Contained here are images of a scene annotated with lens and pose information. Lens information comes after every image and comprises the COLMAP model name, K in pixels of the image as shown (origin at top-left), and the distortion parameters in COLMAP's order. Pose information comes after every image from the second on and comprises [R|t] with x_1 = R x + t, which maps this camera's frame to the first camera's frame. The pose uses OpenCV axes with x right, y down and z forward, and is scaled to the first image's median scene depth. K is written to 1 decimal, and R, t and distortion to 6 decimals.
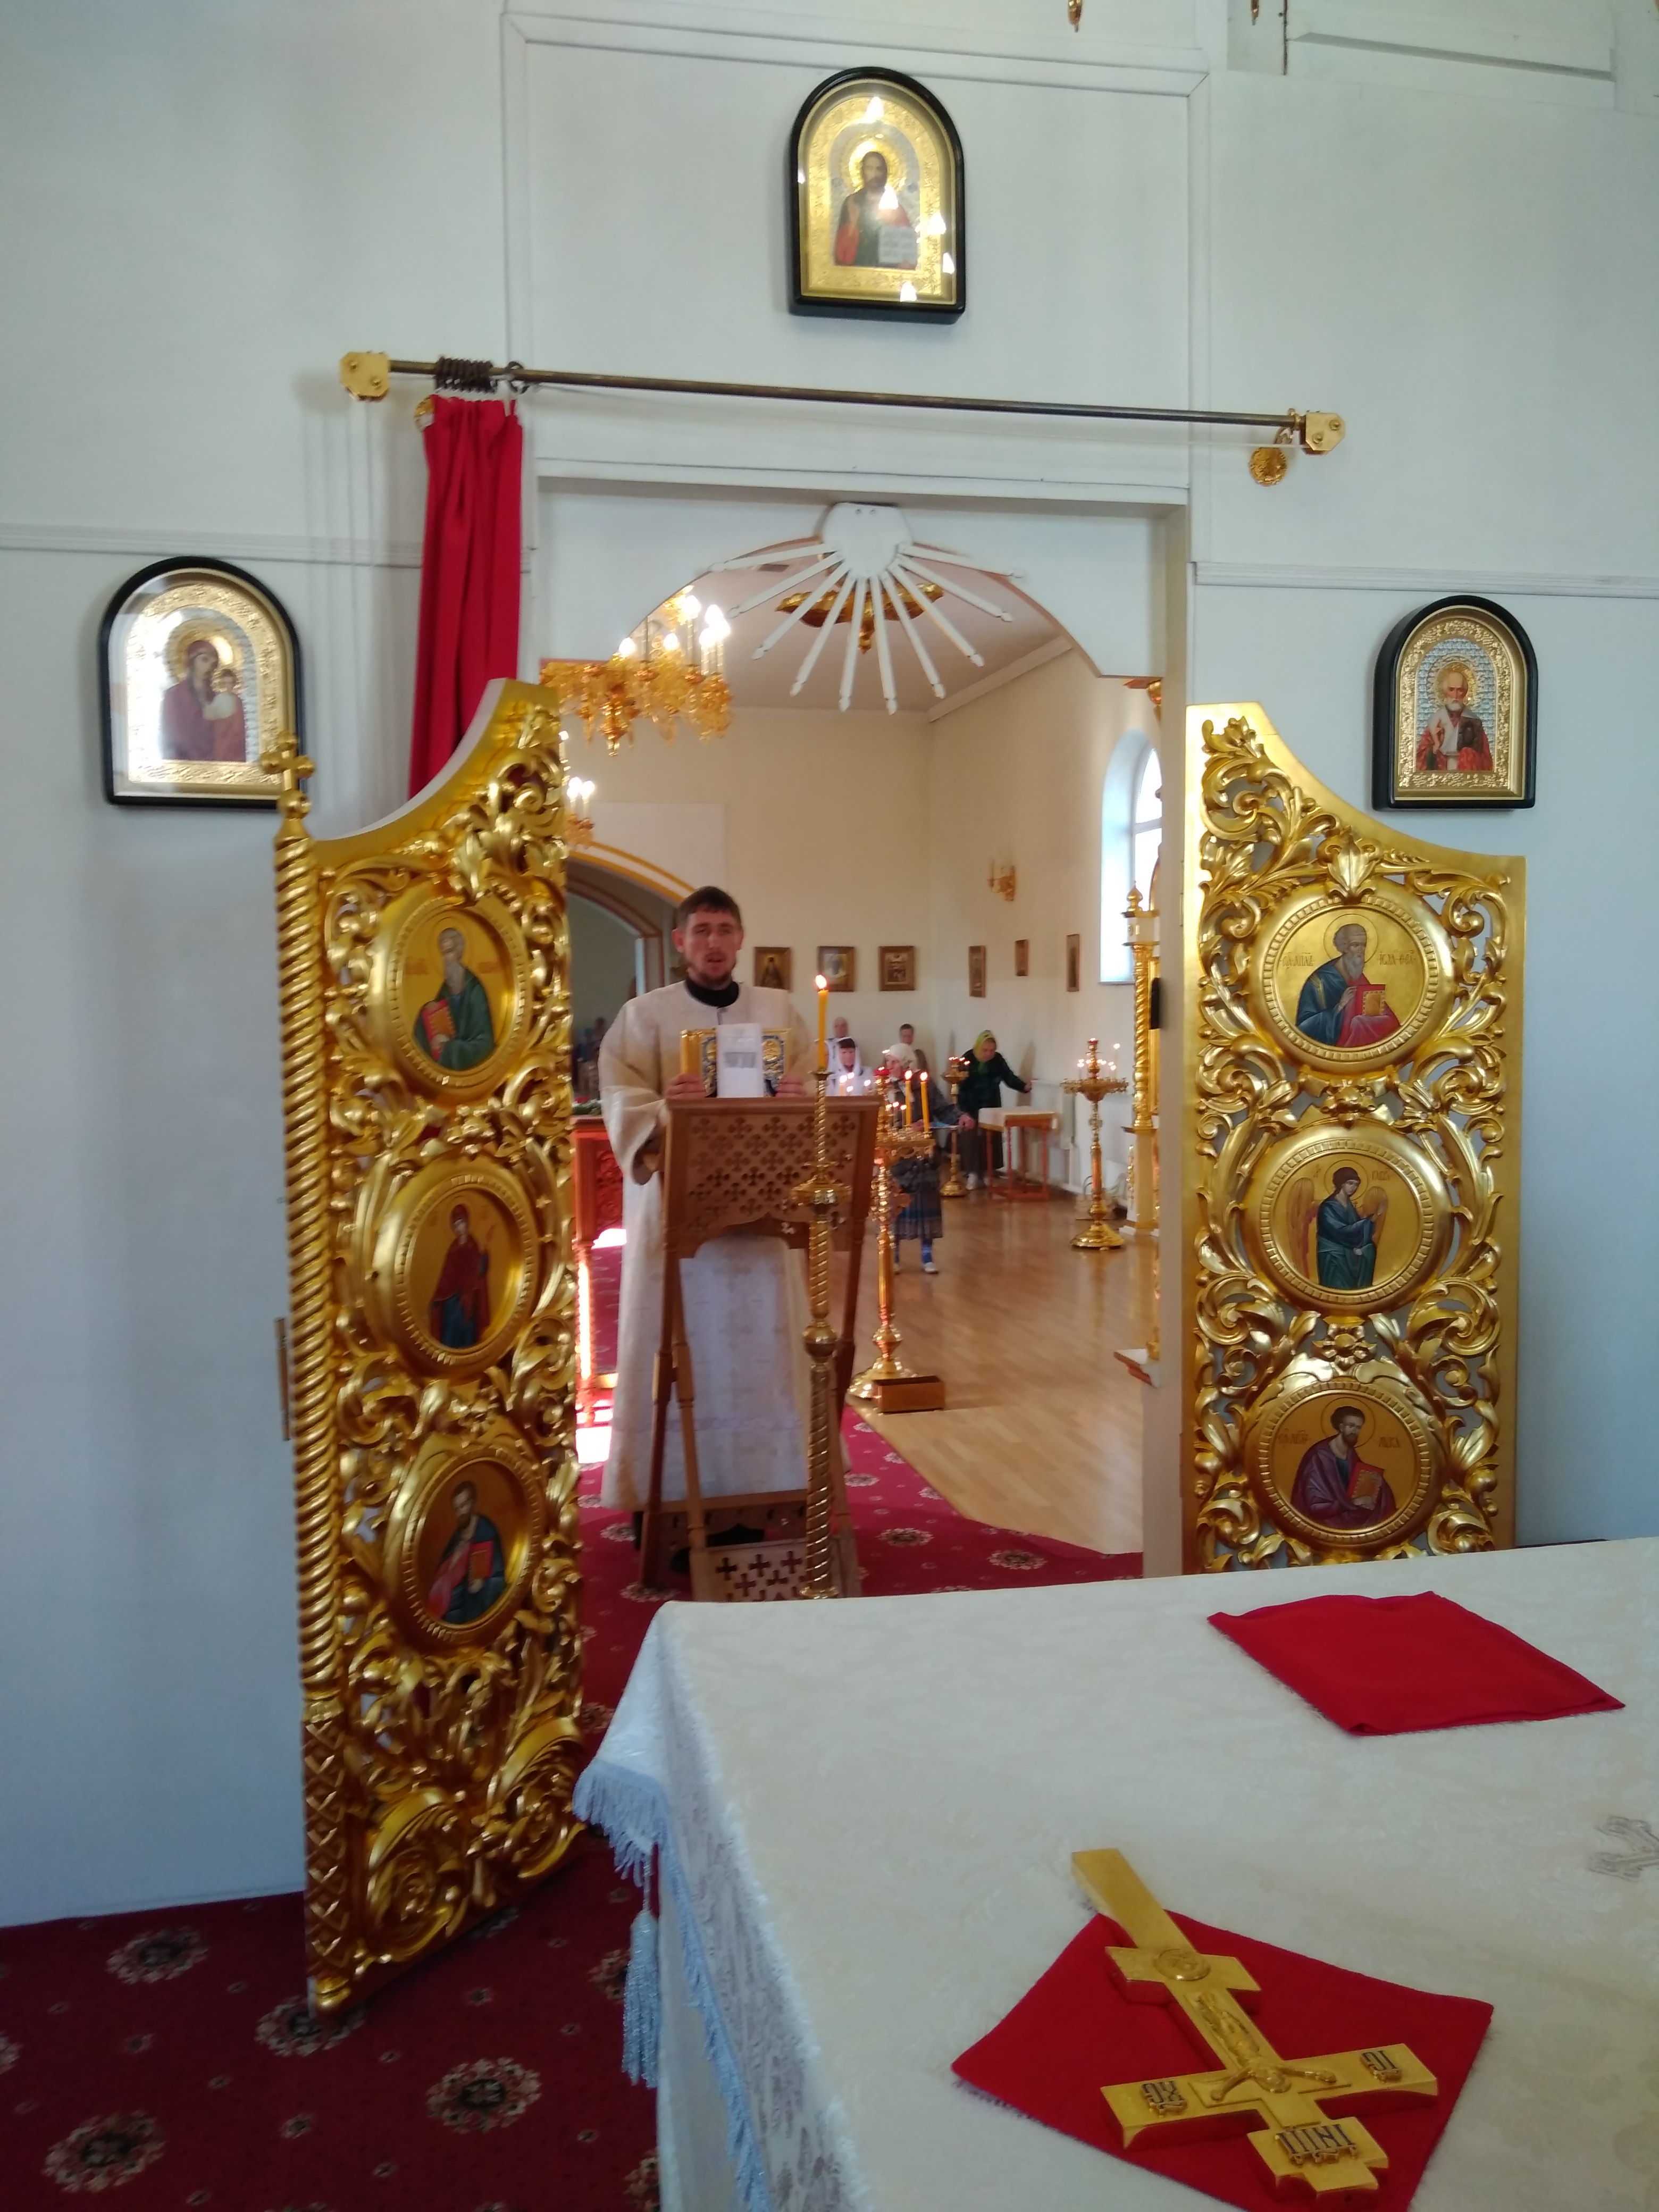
lens RADIAL K [[1700.6, 0, 764.7], [0, 1700.6, 1110.1], [0, 0, 1]] dist [0.044989, -0.080100]
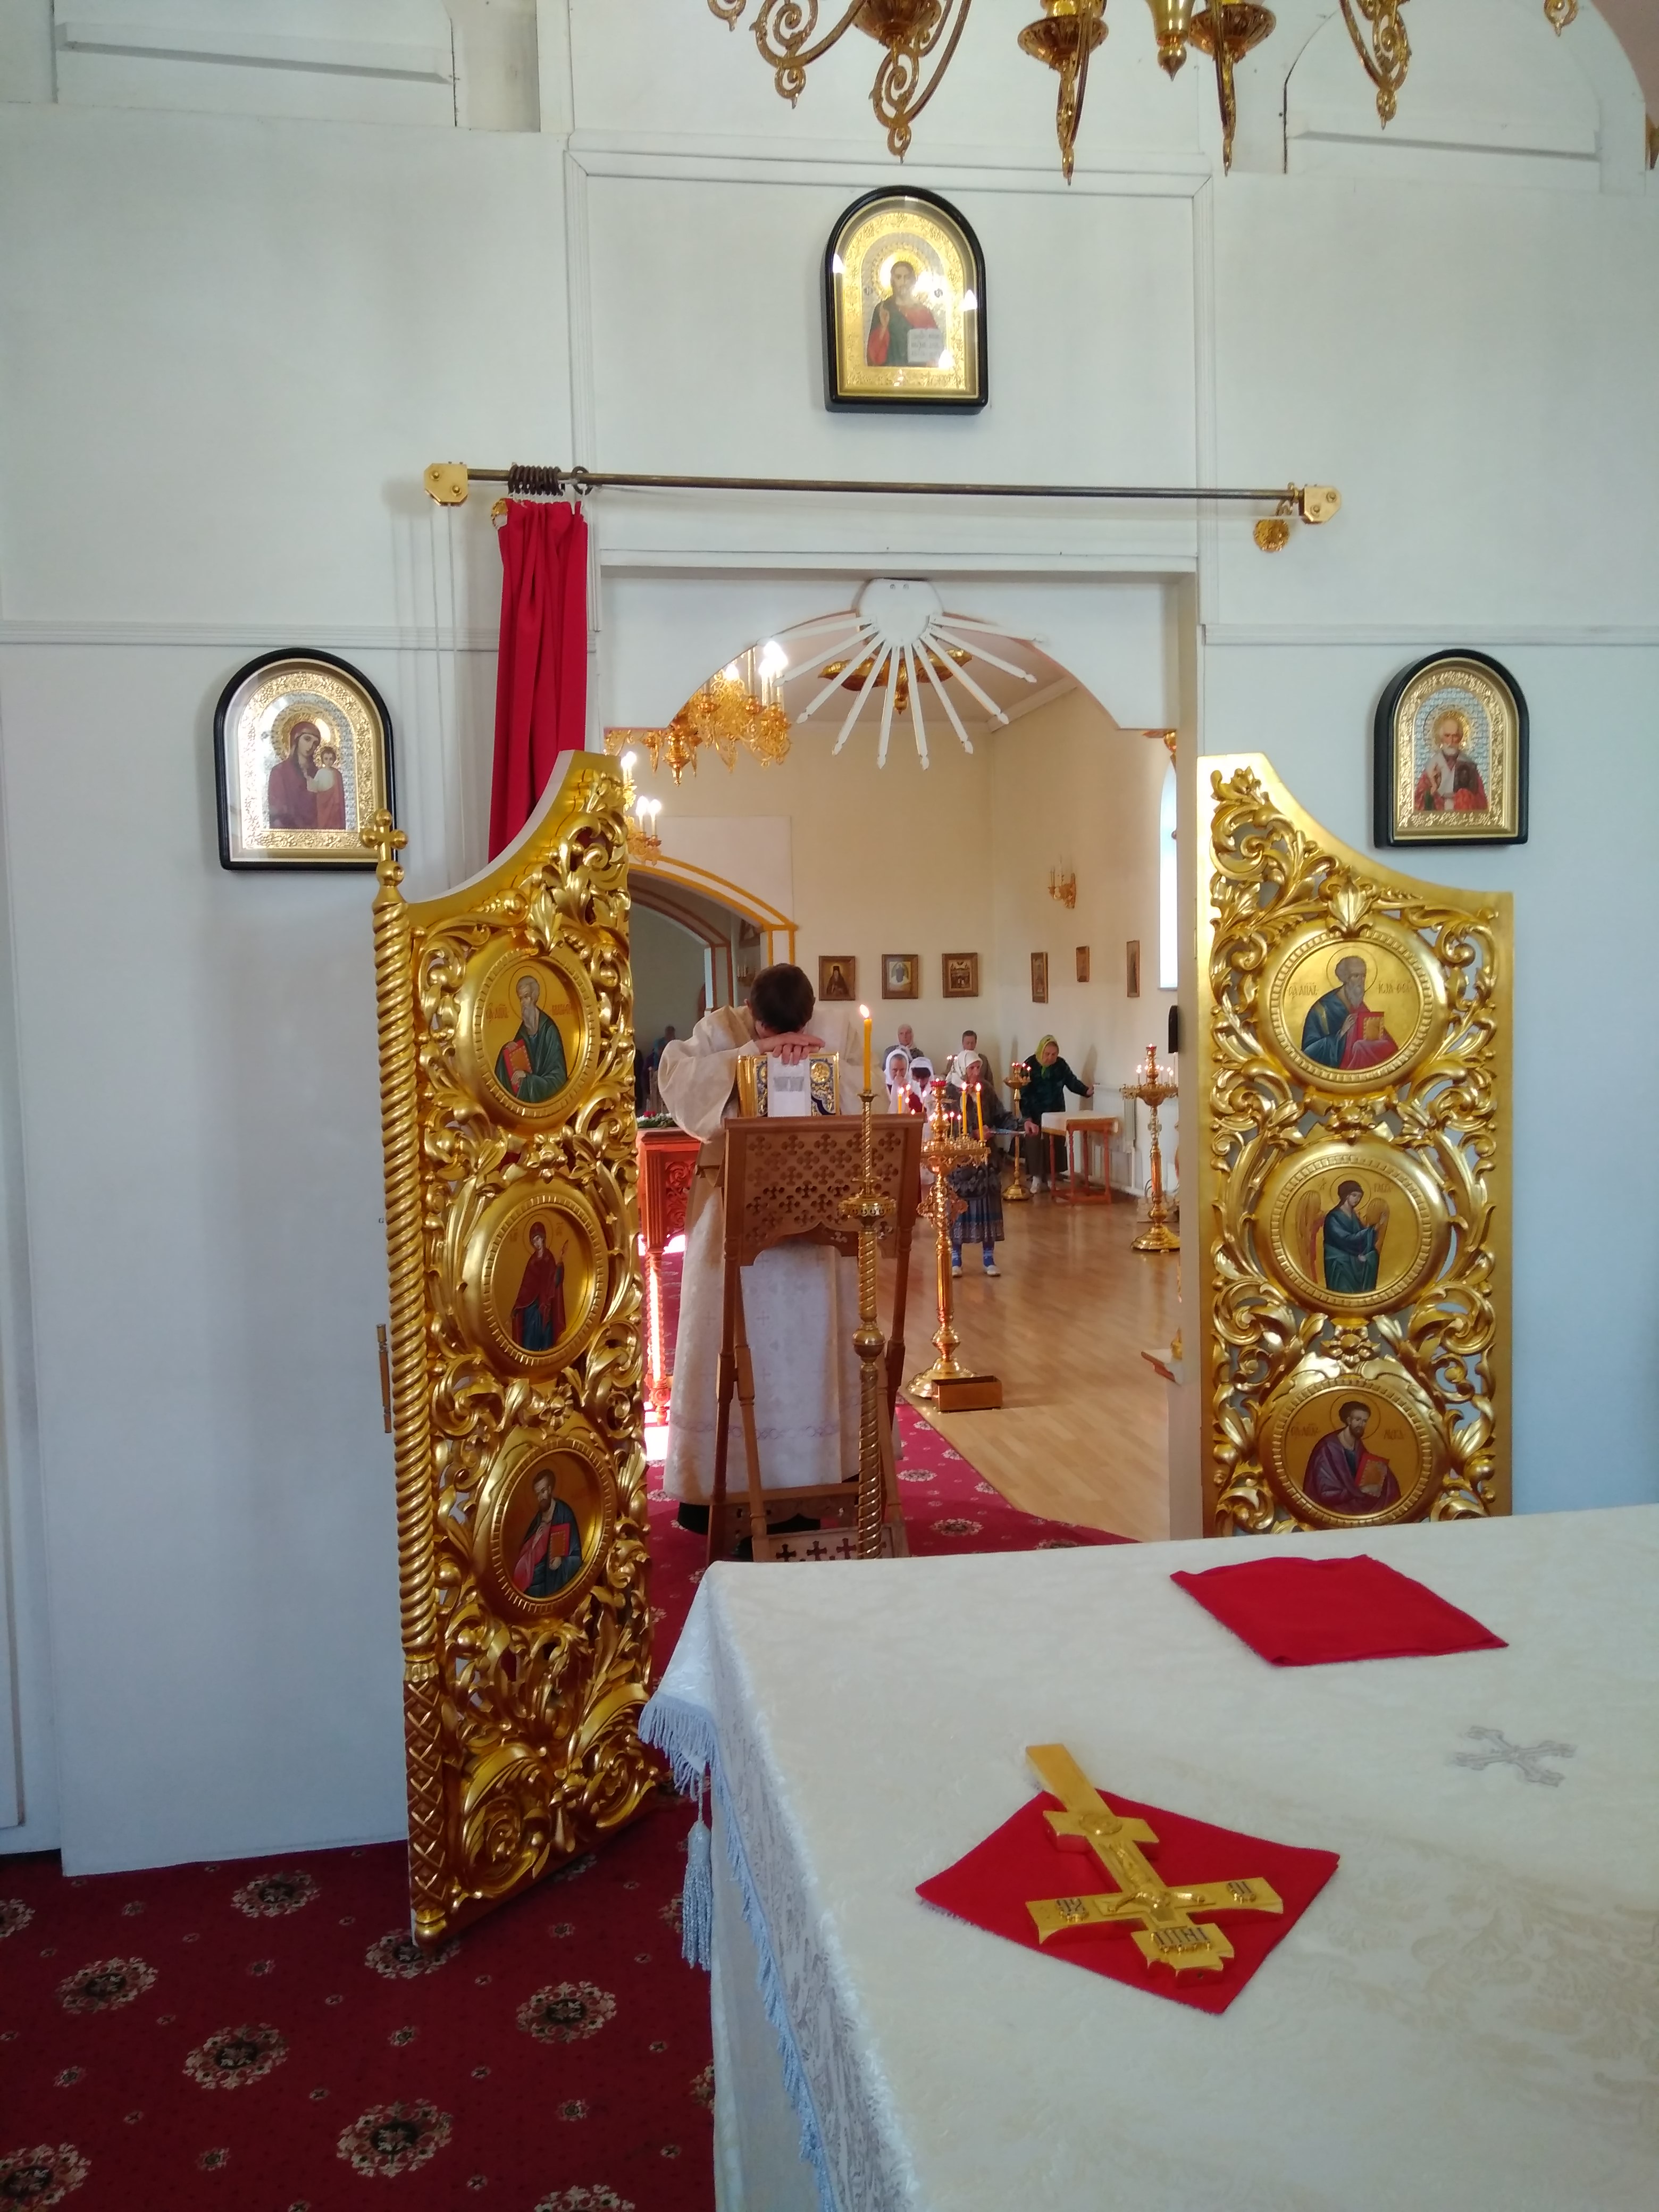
lens RADIAL K [[1700.6, 0, 764.7], [0, 1700.6, 1110.1], [0, 0, 1]] dist [0.044989, -0.080100]
pose [[0.999061, -0.009851, -0.042180, 0.016593], [0.009809, 0.999951, -0.001204, -0.014076], [0.042190, 0.000789, 0.999109, -0.102143]]
